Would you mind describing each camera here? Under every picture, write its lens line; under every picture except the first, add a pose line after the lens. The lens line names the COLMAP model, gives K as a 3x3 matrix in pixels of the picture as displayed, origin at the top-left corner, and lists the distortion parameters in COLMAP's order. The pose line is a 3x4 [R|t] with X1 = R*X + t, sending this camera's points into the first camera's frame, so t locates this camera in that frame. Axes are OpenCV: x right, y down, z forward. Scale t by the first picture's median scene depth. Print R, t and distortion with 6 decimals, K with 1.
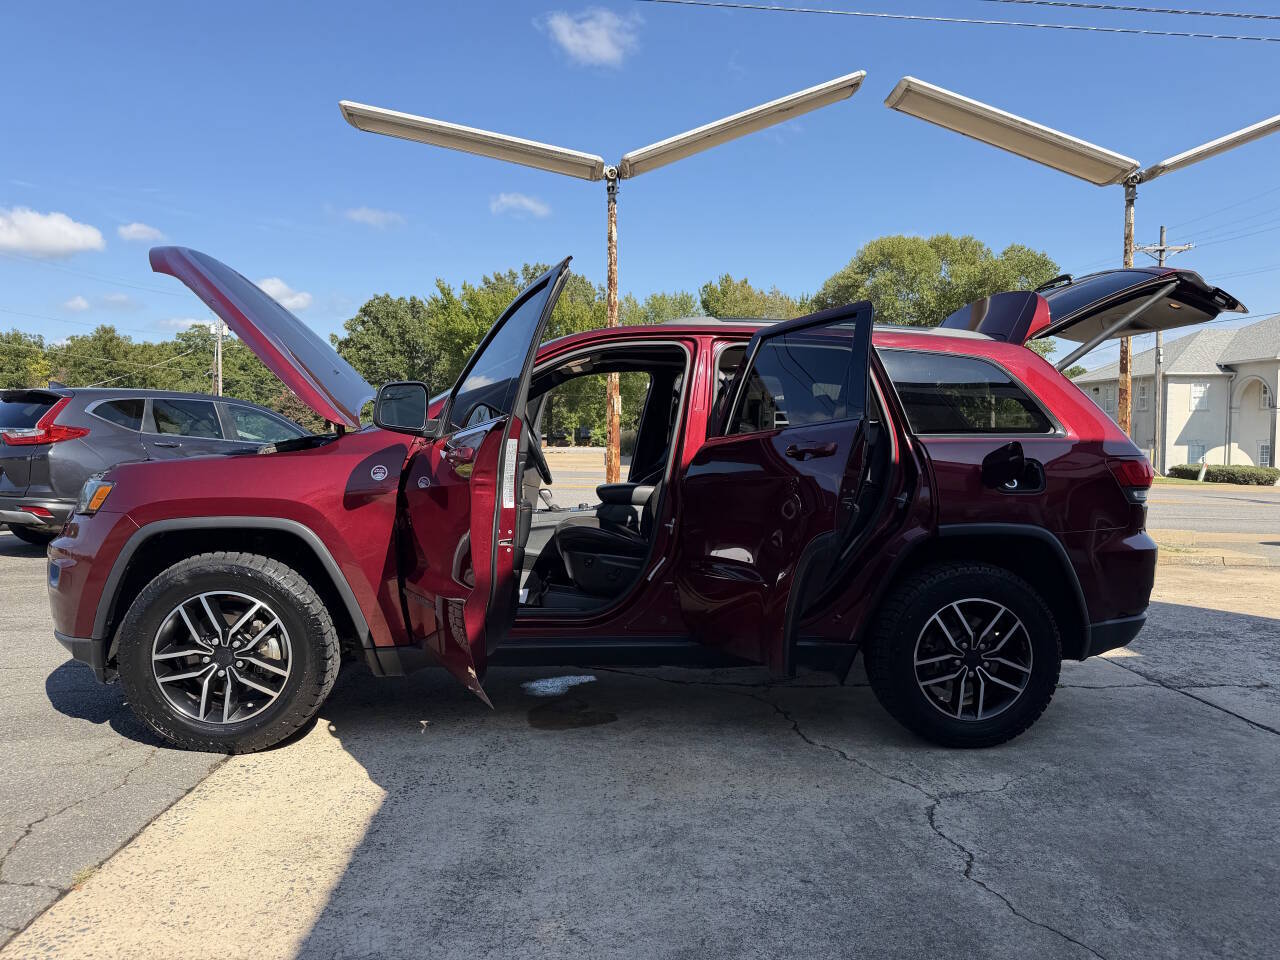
lens RADIAL K [[897.8, 0, 641.1], [0, 897.8, 478.0], [0, 0, 1]] dist [0.004180, -0.007822]
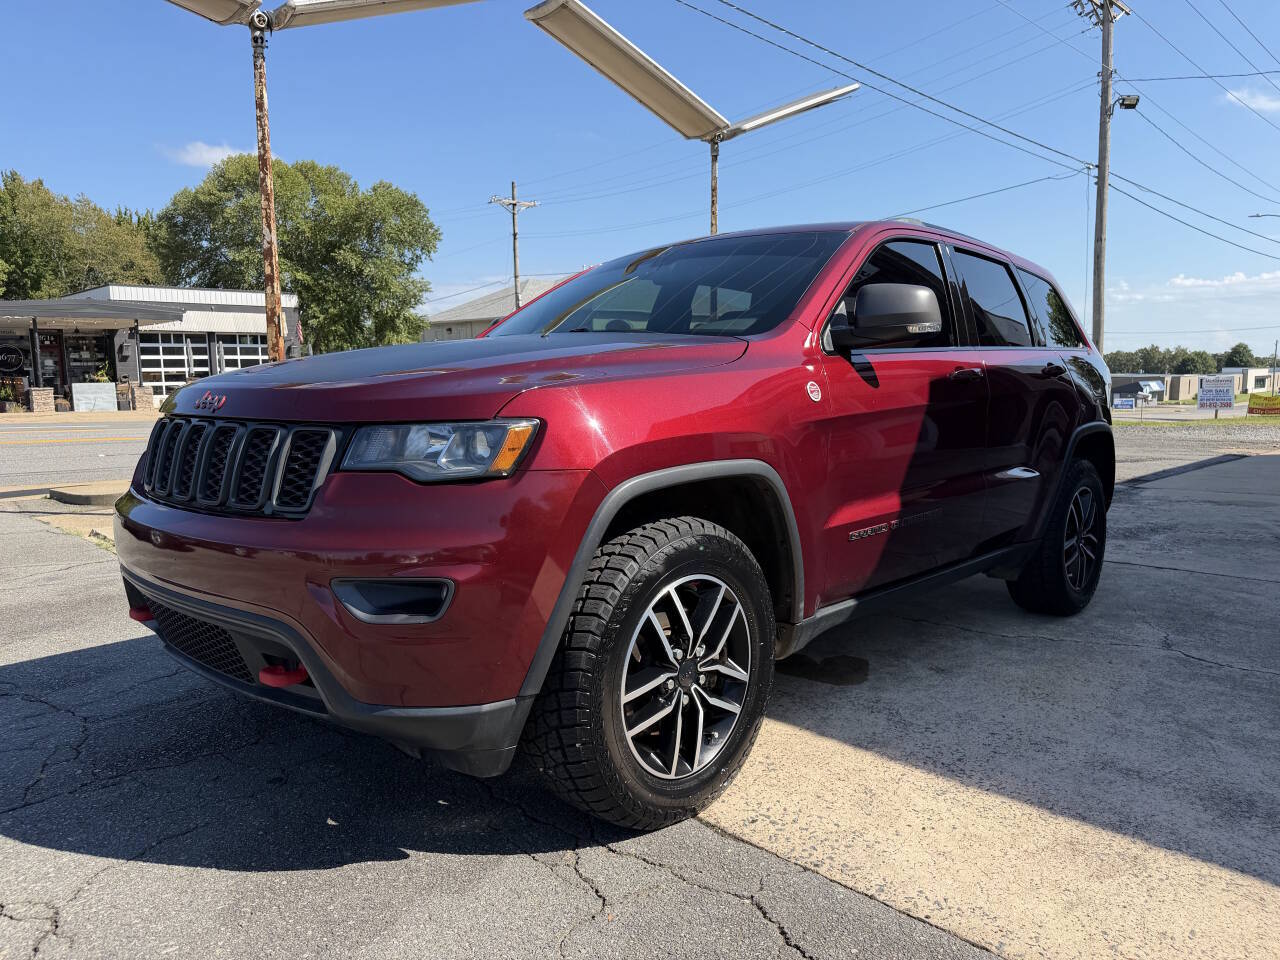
lens RADIAL K [[901.8, 0, 639.5], [0, 901.8, 476.3], [0, 0, 1]] dist [0.037332, -0.048360]
pose [[0.750301, -0.084799, 0.655635, -0.829525], [0.042278, 0.995864, 0.080422, -0.000541], [-0.659743, -0.032622, 0.750783, 0.481827]]
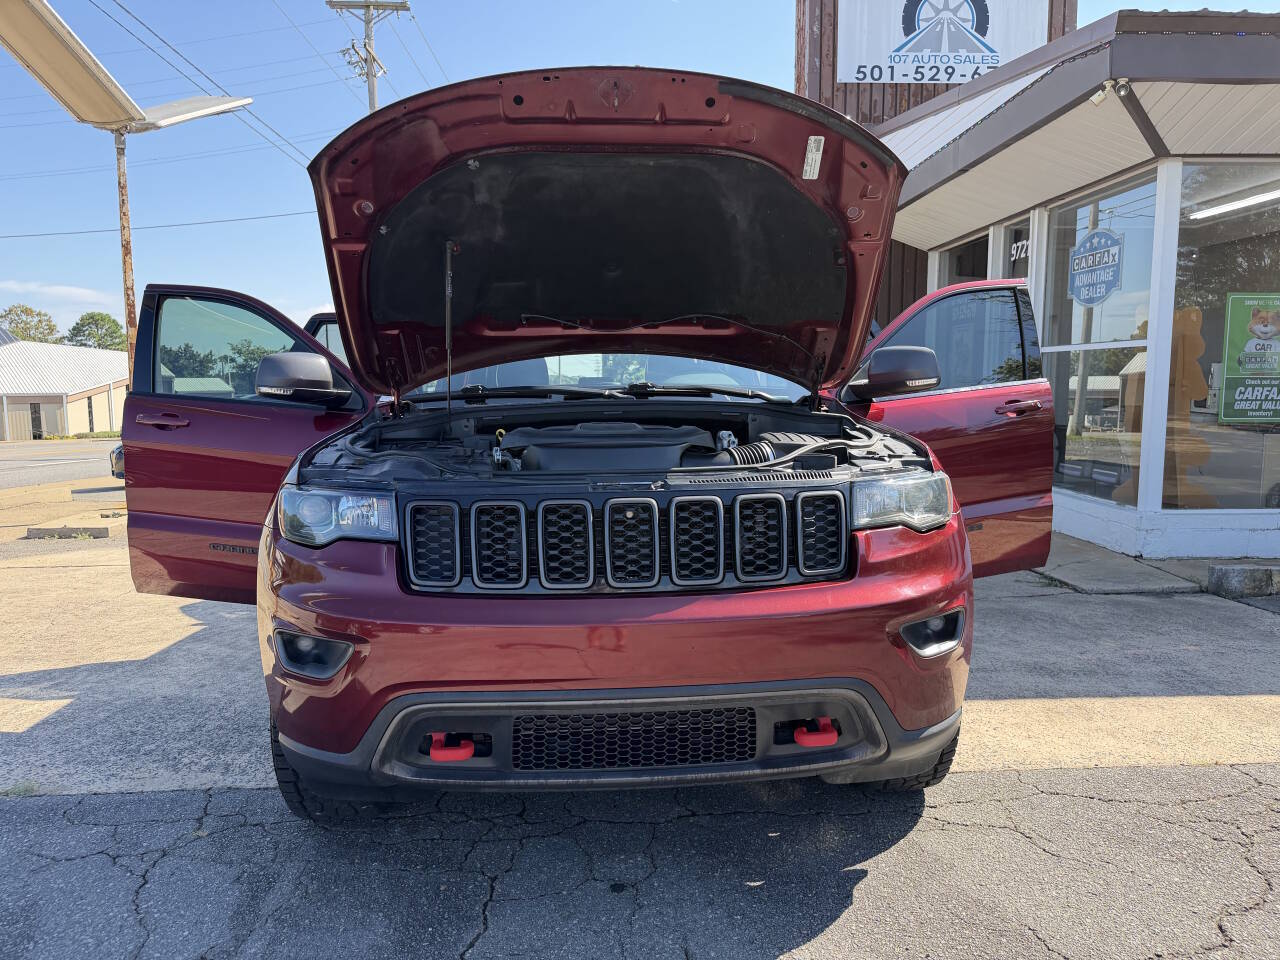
lens RADIAL K [[901.8, 0, 639.5], [0, 901.8, 476.3], [0, 0, 1]] dist [0.037332, -0.048360]
pose [[0.032624, -0.104936, 0.993944, -1.183944], [0.056058, 0.993100, 0.103007, -0.069779], [-0.997894, 0.052358, 0.038281, 1.097859]]
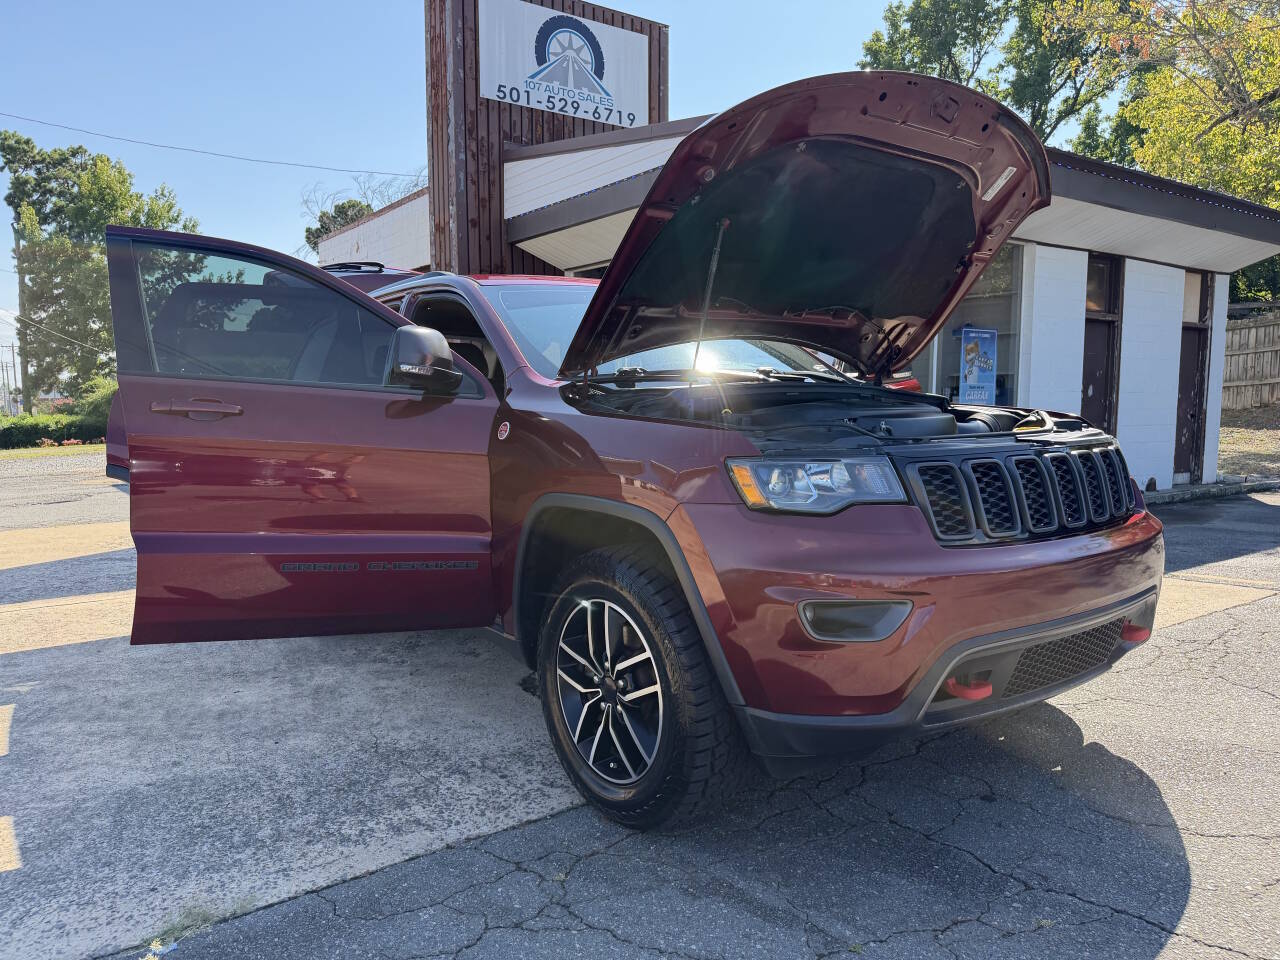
lens RADIAL K [[901.8, 0, 639.5], [0, 901.8, 476.3], [0, 0, 1]] dist [0.037332, -0.048360]
pose [[-0.517479, -0.076803, 0.852242, -1.046504], [0.043607, 0.992303, 0.115903, -0.073045], [-0.854584, 0.097141, -0.510147, 1.707692]]
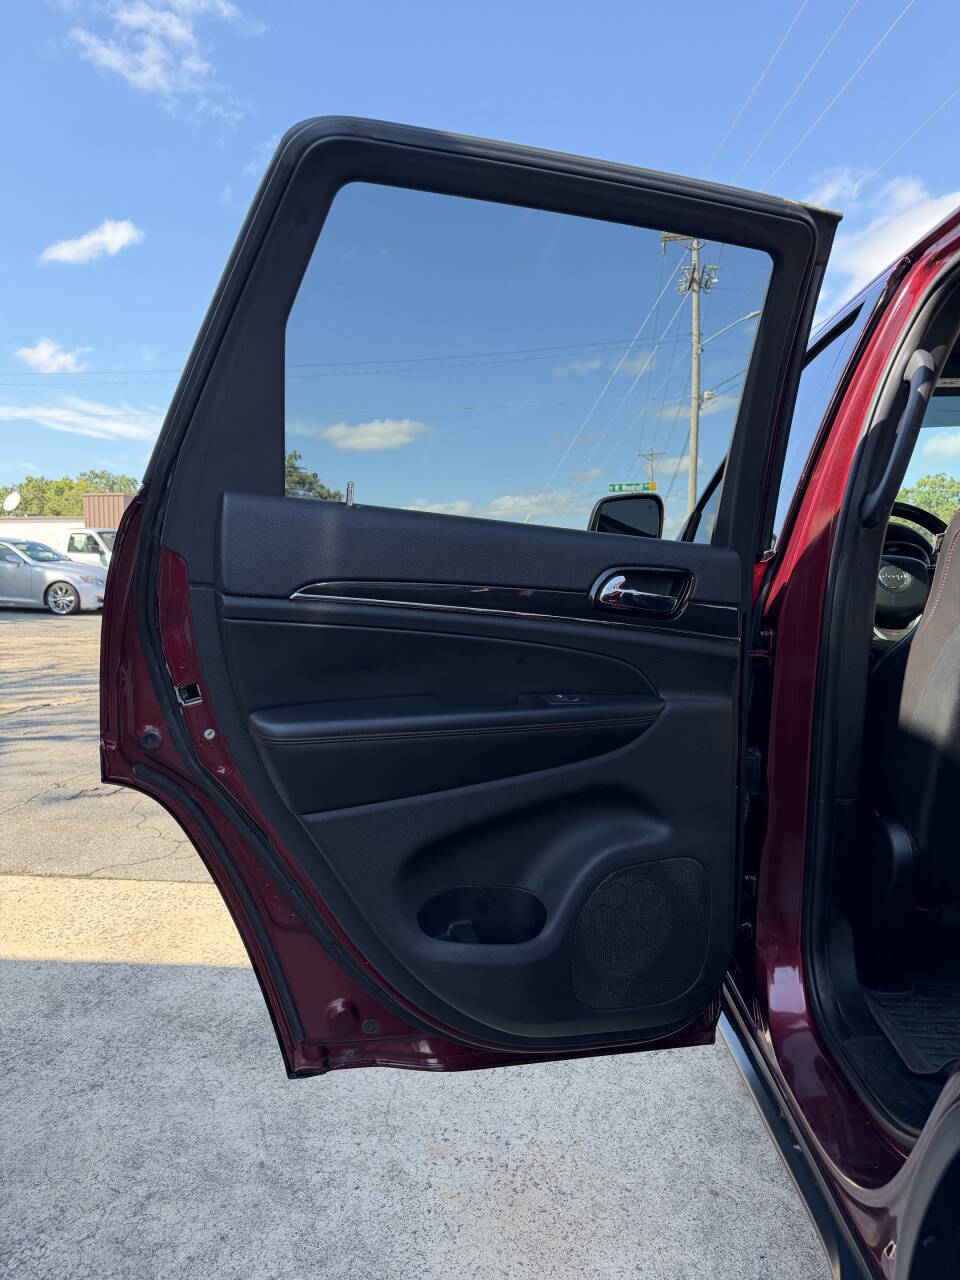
lens RADIAL K [[906.2, 0, 461.5], [0, 906.2, 639.7], [0, 0, 1]] dist [0.040287, -0.047979]
pose [[-0.151838, 0.053428, -0.986960, 0.471267], [-0.043856, 0.997190, 0.060729, -0.021979], [0.987432, 0.052505, -0.149068, 0.896307]]
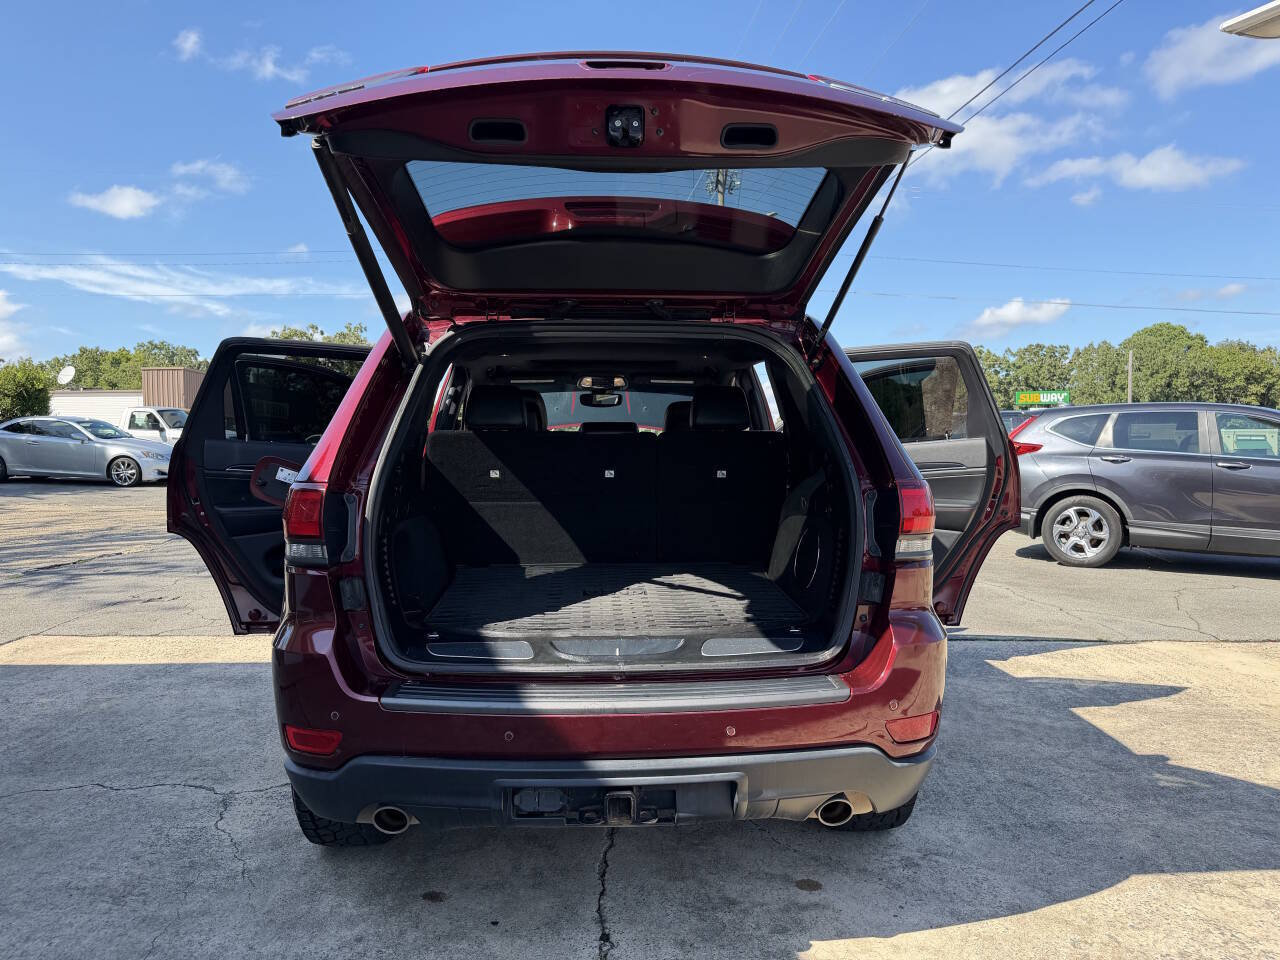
lens RADIAL K [[906.2, 0, 644.2], [0, 906.2, 484.8], [0, 0, 1]] dist [0.040287, -0.047979]
pose [[-0.040604, 0.027545, -0.998796, 1.165977], [-0.038919, 0.998818, 0.029128, -0.048351], [0.998417, 0.040055, -0.039484, 1.291905]]
